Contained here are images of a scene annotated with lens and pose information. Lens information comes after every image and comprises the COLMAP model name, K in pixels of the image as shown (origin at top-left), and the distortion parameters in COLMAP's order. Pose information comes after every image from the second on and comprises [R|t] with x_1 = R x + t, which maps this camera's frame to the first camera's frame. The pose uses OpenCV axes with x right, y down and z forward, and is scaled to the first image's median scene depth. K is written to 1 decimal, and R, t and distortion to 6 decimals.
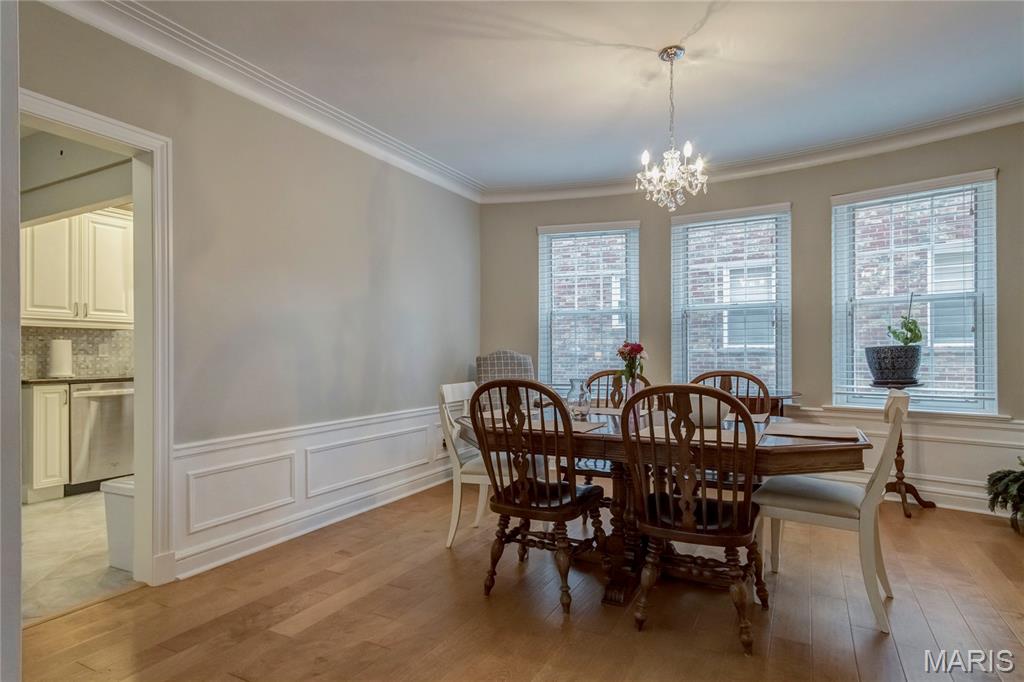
lens RADIAL K [[586.6, 0, 498.1], [0, 586.6, 346.2], [0, 0, 1]] dist [0.012845, -0.002298]
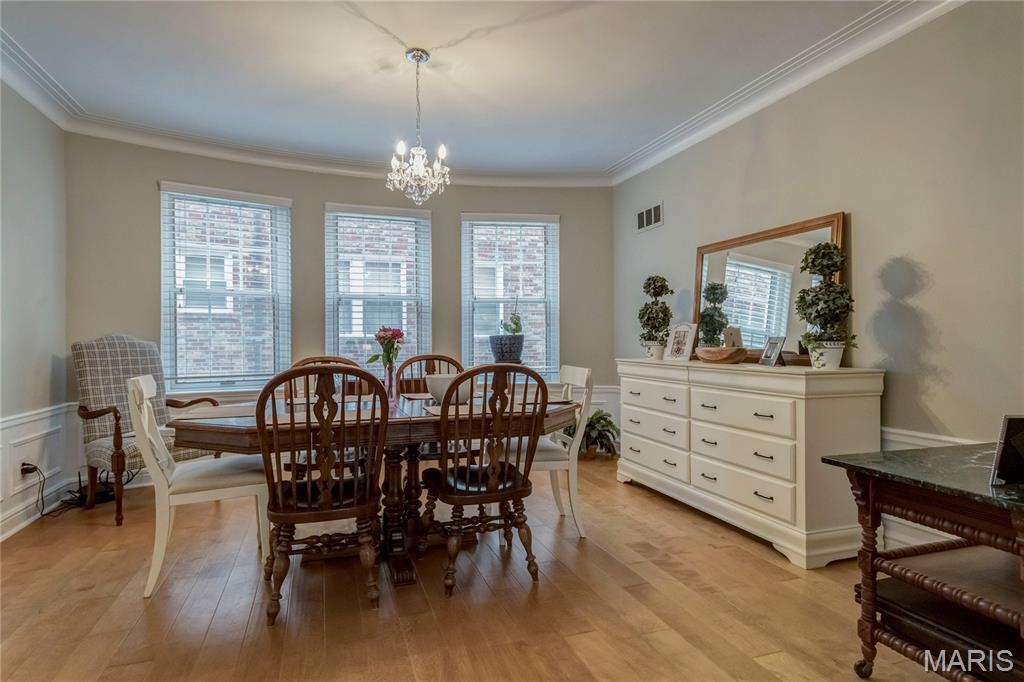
lens RADIAL K [[561.3, 0, 514.9], [0, 561.3, 346.5], [0, 0, 1]] dist [0.027590, -0.006517]
pose [[0.663632, 0.000229, 0.748059, -0.340210], [-0.020271, 0.999638, 0.017677, 0.004669], [-0.747784, -0.026894, 0.663397, 0.177428]]
